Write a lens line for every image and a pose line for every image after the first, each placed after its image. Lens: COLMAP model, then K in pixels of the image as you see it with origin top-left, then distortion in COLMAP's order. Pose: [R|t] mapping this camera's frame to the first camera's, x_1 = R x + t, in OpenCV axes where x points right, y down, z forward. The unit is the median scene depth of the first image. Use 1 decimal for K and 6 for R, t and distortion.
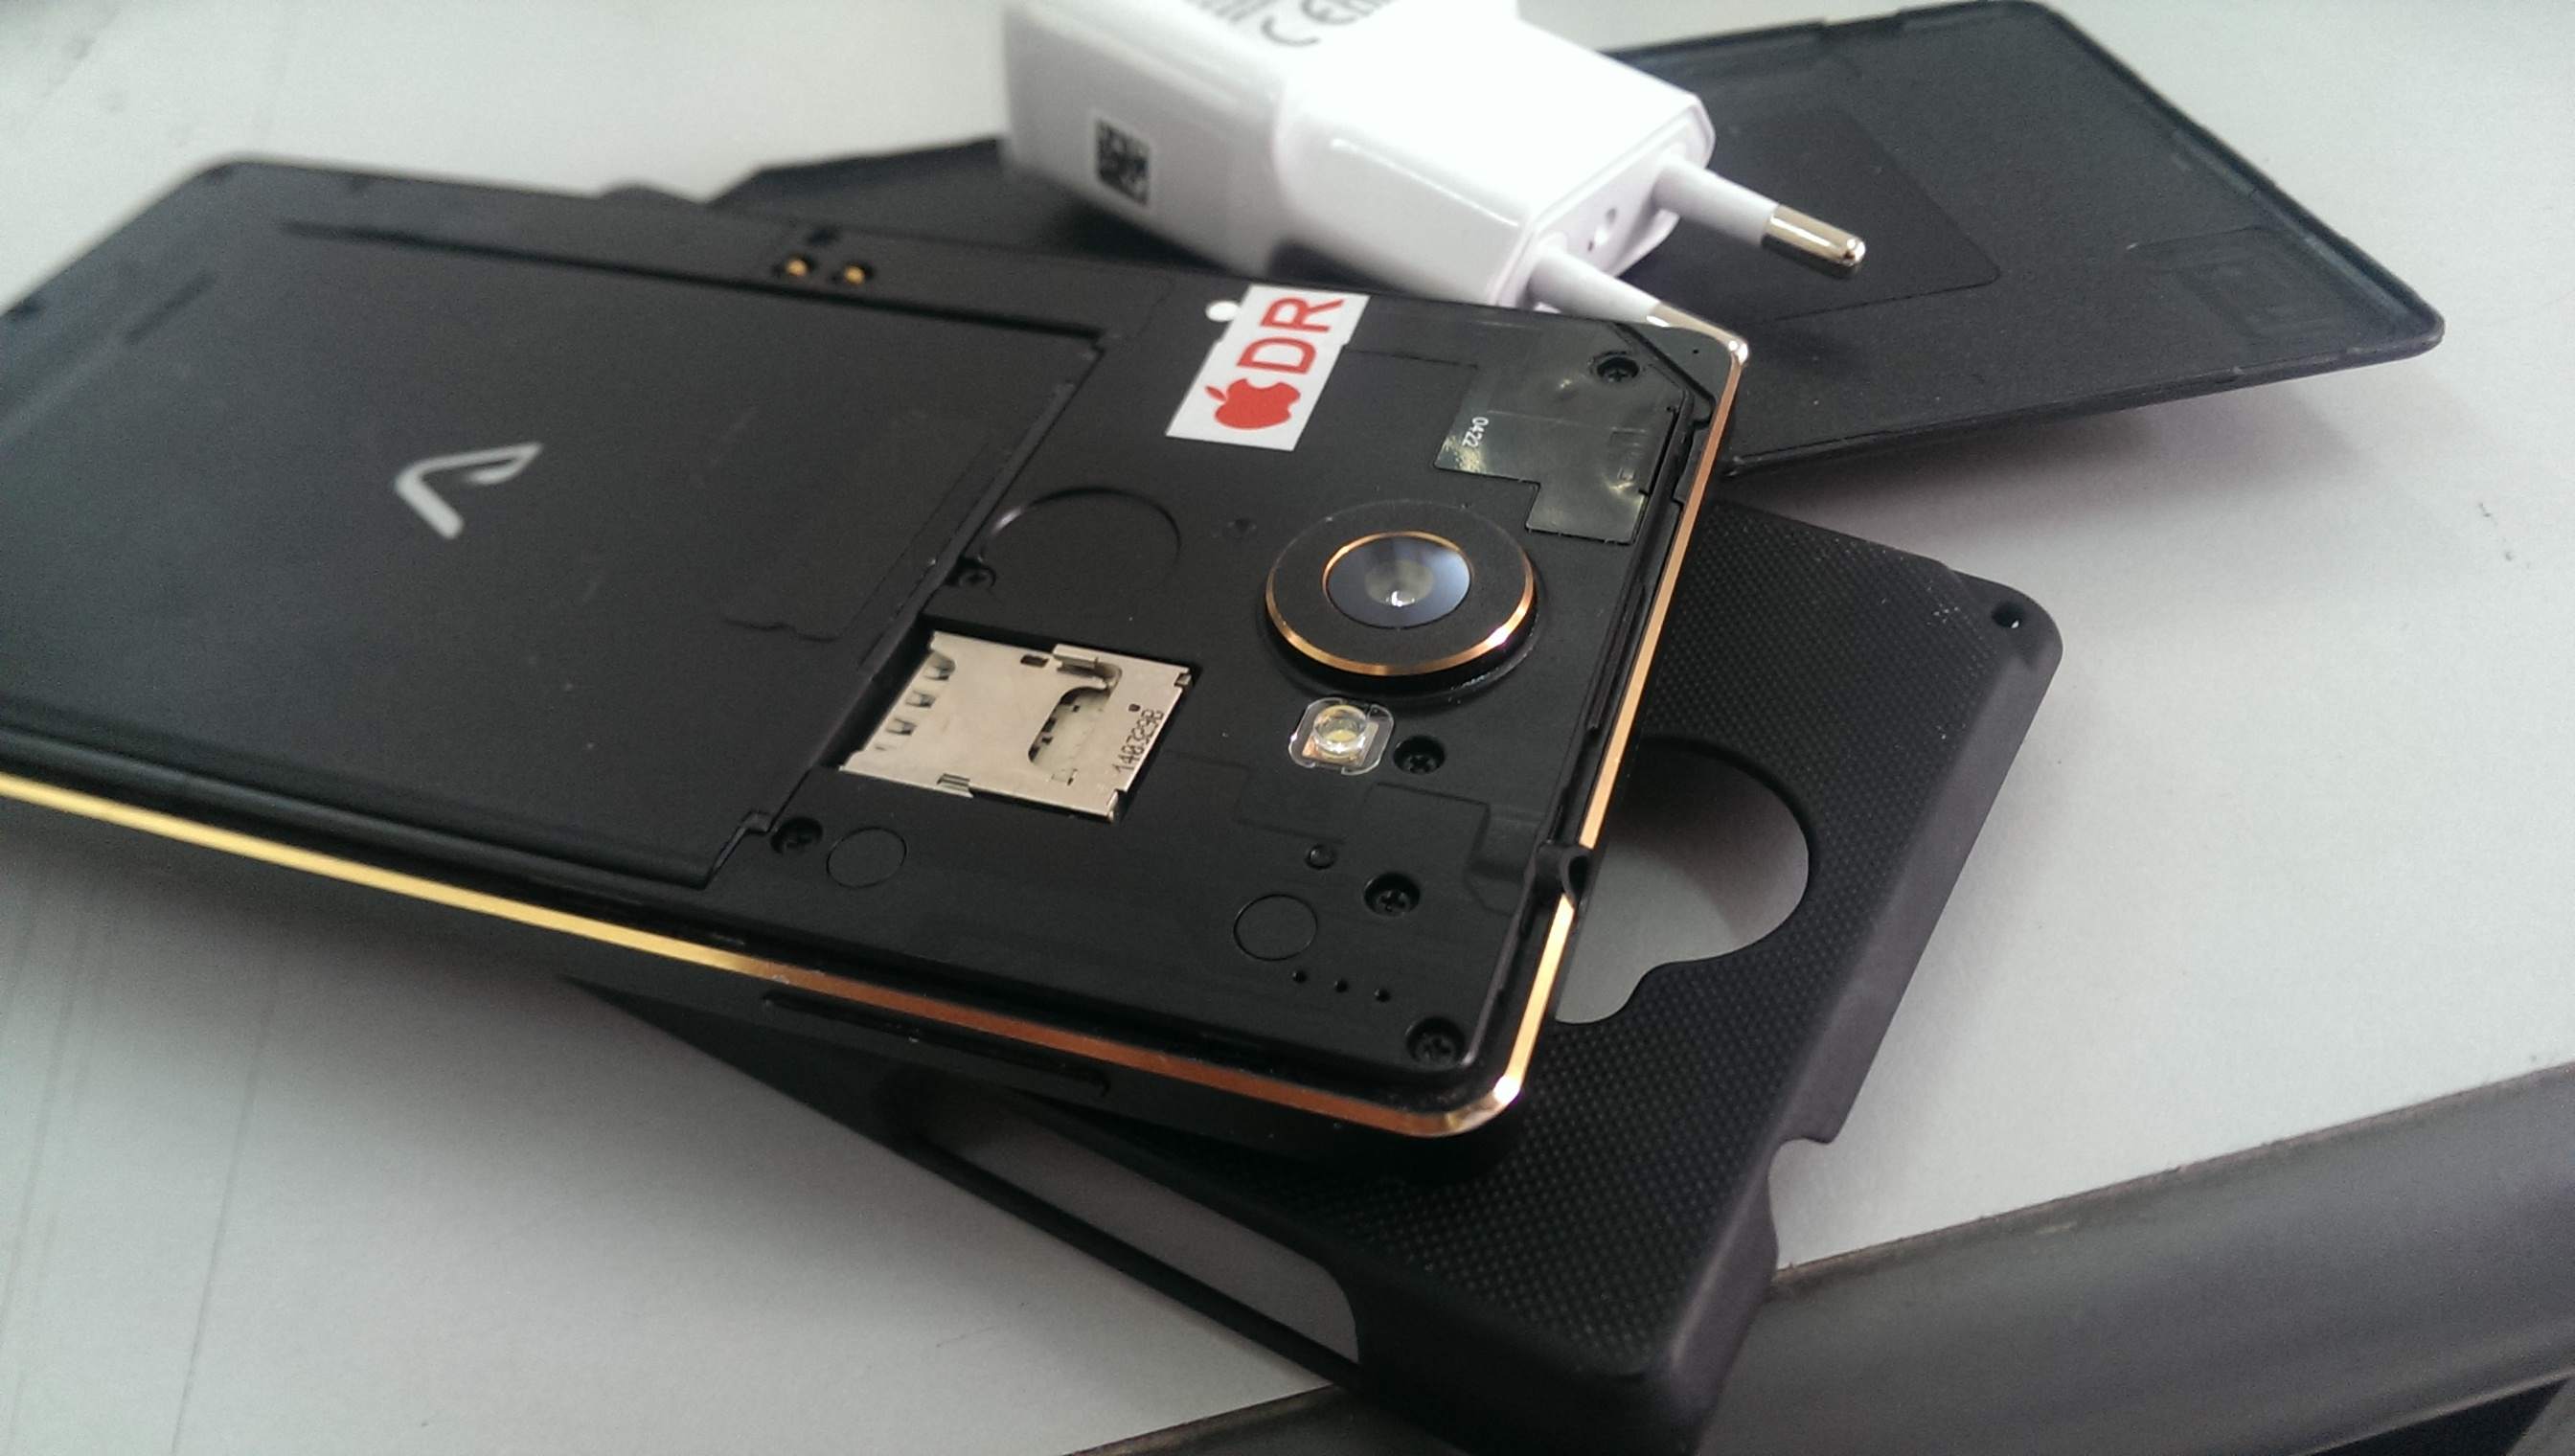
lens RADIAL K [[2189.3, 0, 1287.5], [0, 2189.3, 728.0], [0, 0, 1]] dist [0.061298, -0.214232]
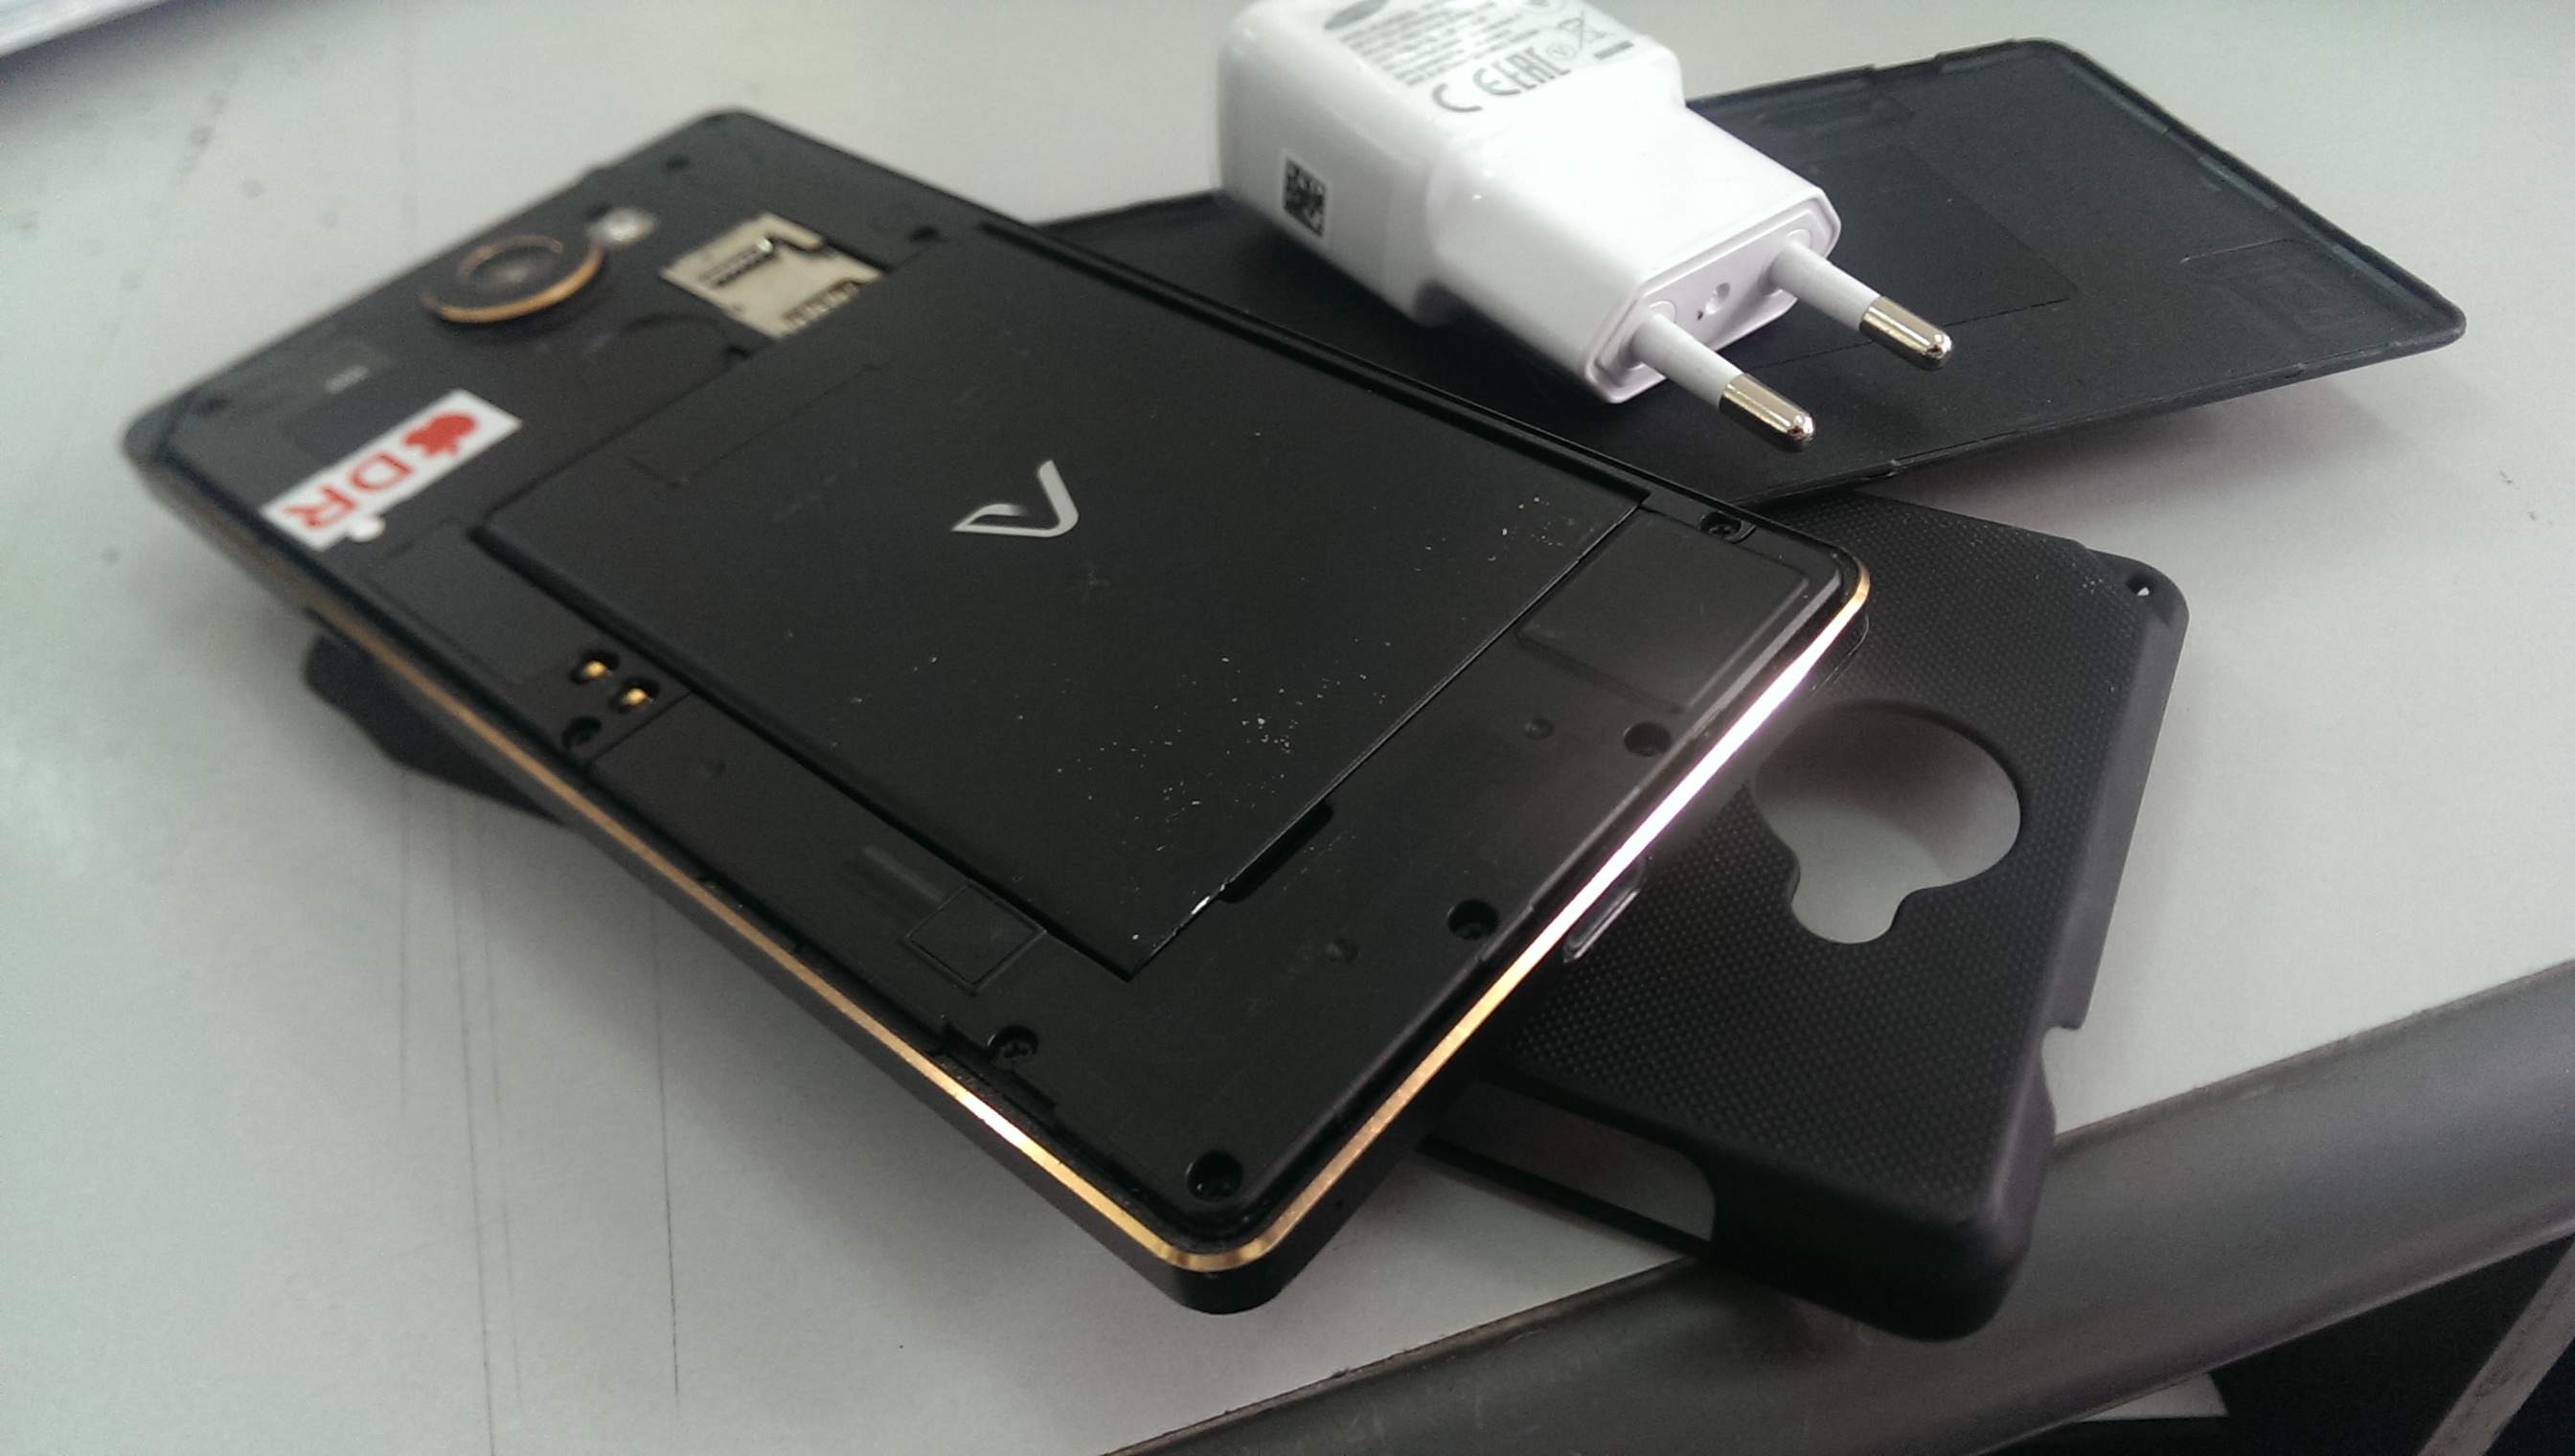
lens RADIAL K [[2189.3, 0, 1287.5], [0, 2189.3, 728.0], [0, 0, 1]] dist [0.061298, -0.214232]
pose [[0.997082, -0.050034, 0.057650, -0.187958], [0.050636, 0.998676, -0.009028, 0.011661], [-0.057122, 0.011920, 0.998296, -0.128661]]
